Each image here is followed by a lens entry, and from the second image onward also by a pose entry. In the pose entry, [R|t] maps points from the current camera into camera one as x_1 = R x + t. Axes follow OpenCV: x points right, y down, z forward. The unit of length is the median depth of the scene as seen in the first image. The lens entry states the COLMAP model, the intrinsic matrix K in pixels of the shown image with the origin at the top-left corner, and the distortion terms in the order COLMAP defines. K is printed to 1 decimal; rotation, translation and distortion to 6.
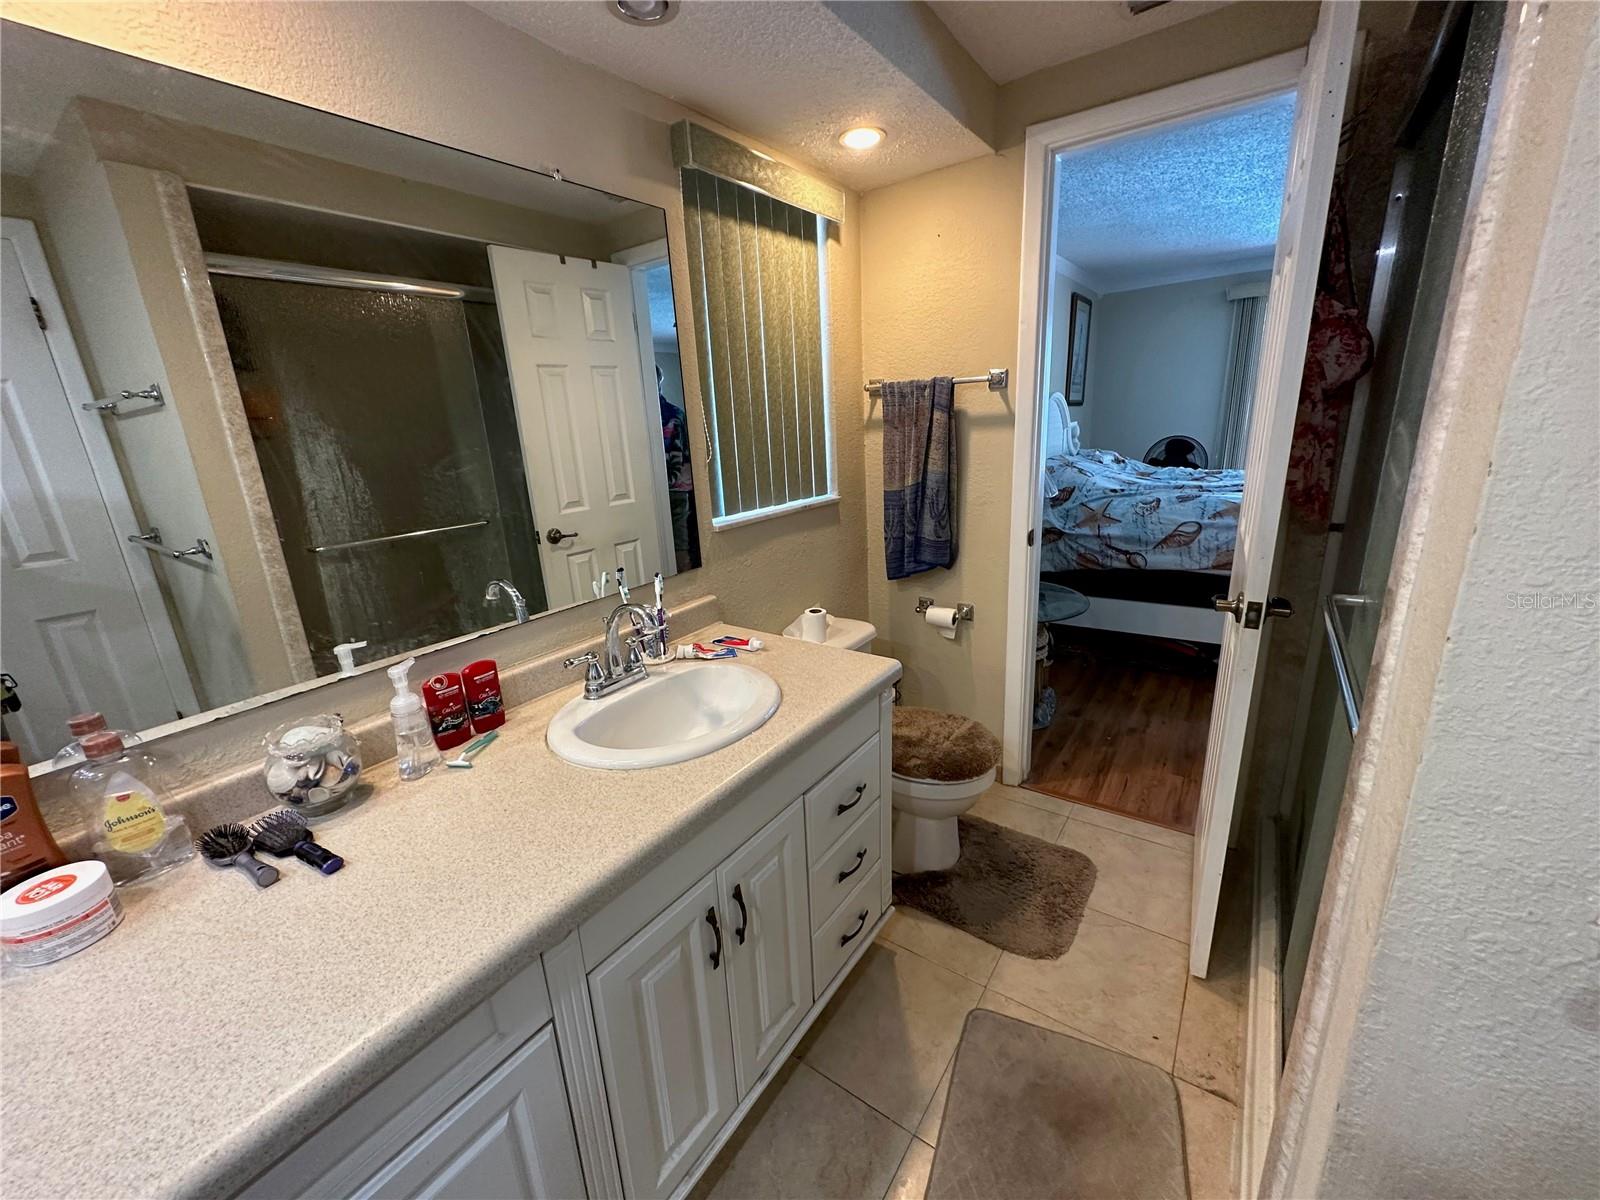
lens RADIAL K [[640.4, 0, 798.1], [0, 640.4, 598.9], [0, 0, 1]] dist [-0.003636, 0.000102]
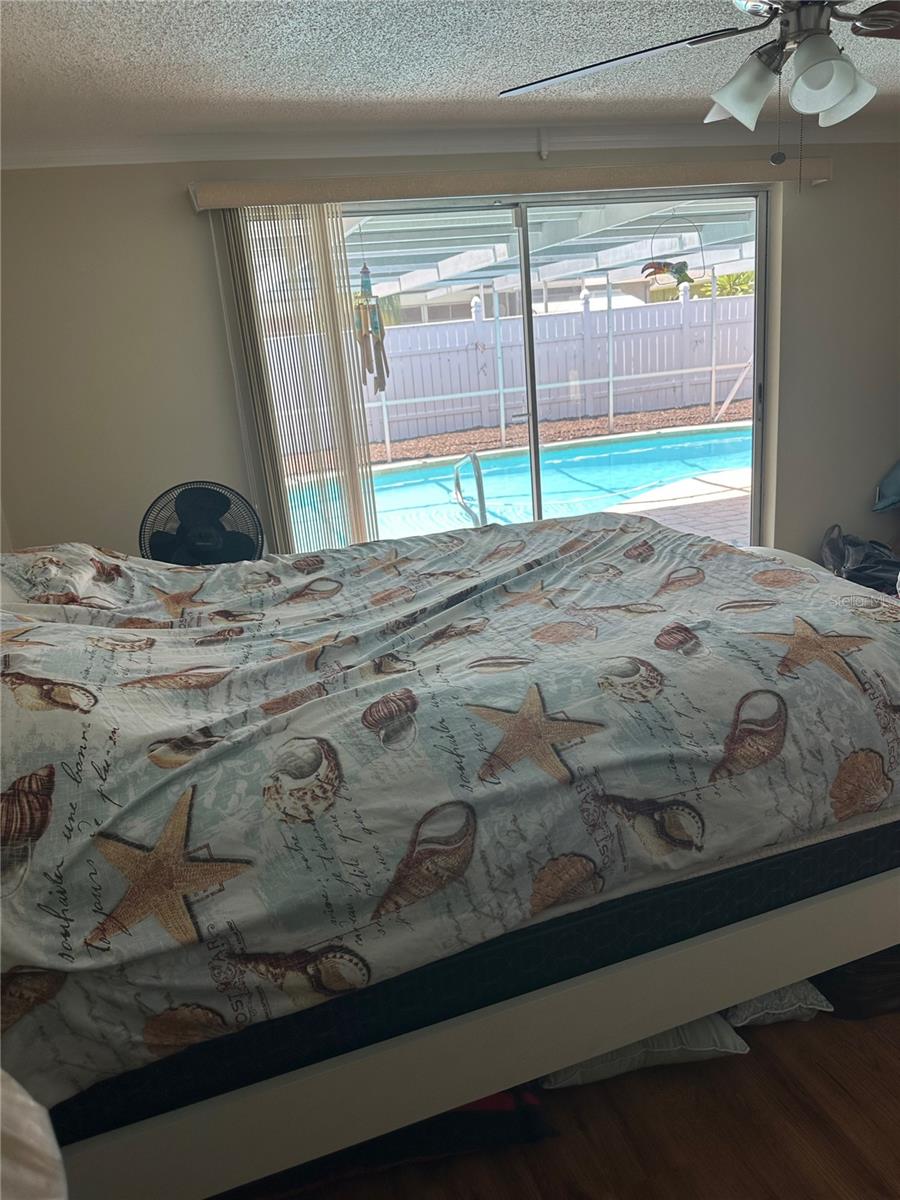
lens RADIAL K [[851.0, 0, 448.1], [0, 851.0, 603.3], [0, 0, 1]] dist [-0.001445, -0.000102]
pose [[0.598544, -0.233303, 0.766364, 0.287712], [0.267607, 0.959927, 0.083222, -0.242359], [-0.755070, 0.155273, 0.636993, 0.666227]]
